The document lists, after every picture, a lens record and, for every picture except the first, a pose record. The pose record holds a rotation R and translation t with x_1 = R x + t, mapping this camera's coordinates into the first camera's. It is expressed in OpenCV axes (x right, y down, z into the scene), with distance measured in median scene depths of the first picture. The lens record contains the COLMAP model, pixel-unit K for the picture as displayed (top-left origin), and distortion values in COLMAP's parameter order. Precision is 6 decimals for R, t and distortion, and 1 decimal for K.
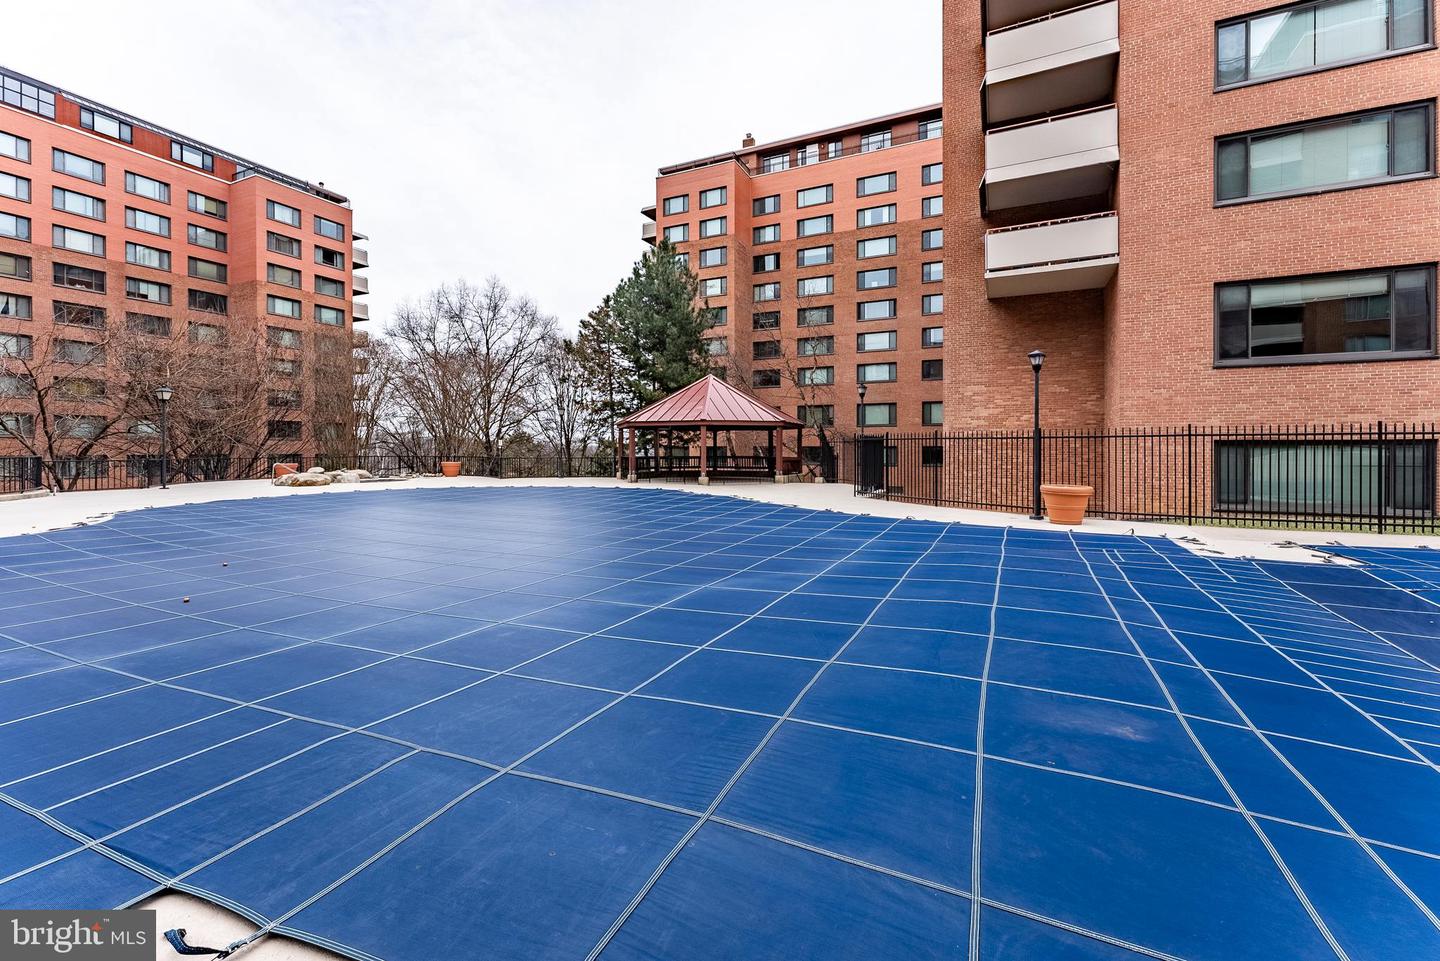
lens RADIAL K [[593.3, 0, 720.6], [0, 593.3, 448.4], [0, 0, 1]] dist [-0.000094, 0.000123]
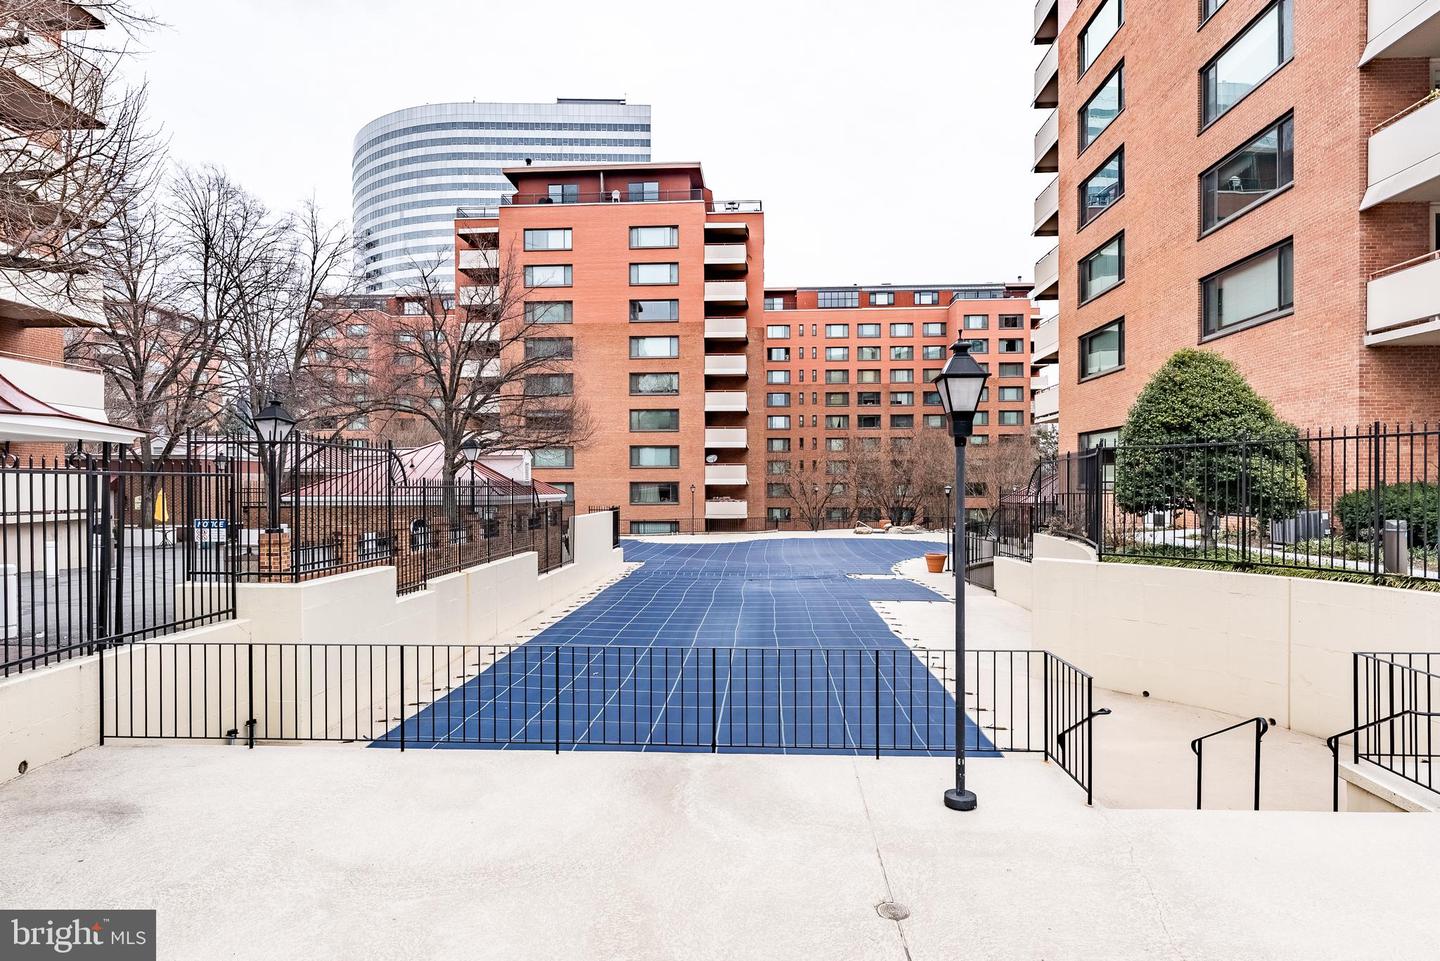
lens RADIAL K [[884.7, 0, 725.7], [0, 884.7, 480.8], [0, 0, 1]] dist [0.035979, -0.000247]
pose [[0.371107, 0.004658, -0.928578, 0.846891], [0.003277, 0.999975, 0.006326, -0.062946], [0.928584, -0.005391, 0.371083, -0.222721]]
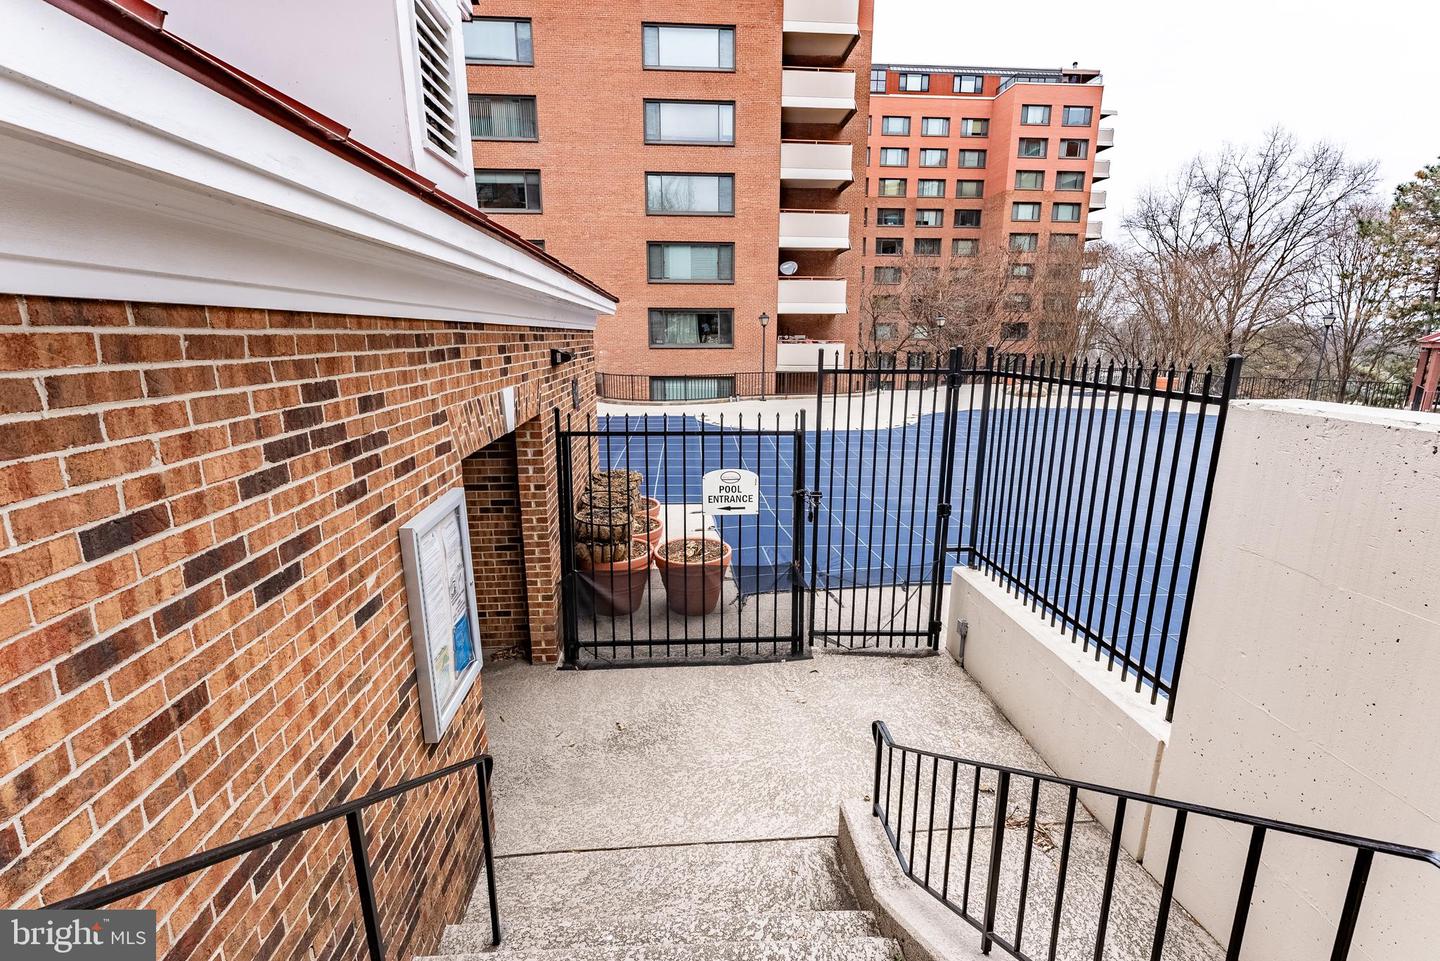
lens RADIAL K [[645.8, 0, 716.1], [0, 645.8, 479.8], [0, 0, 1]] dist [0.002231, 0.000118]
pose [[0.498580, 0.198718, -0.843759, 0.058644], [-0.000559, 0.973443, 0.228931, -0.035296], [0.866843, -0.113669, 0.485450, -0.095810]]
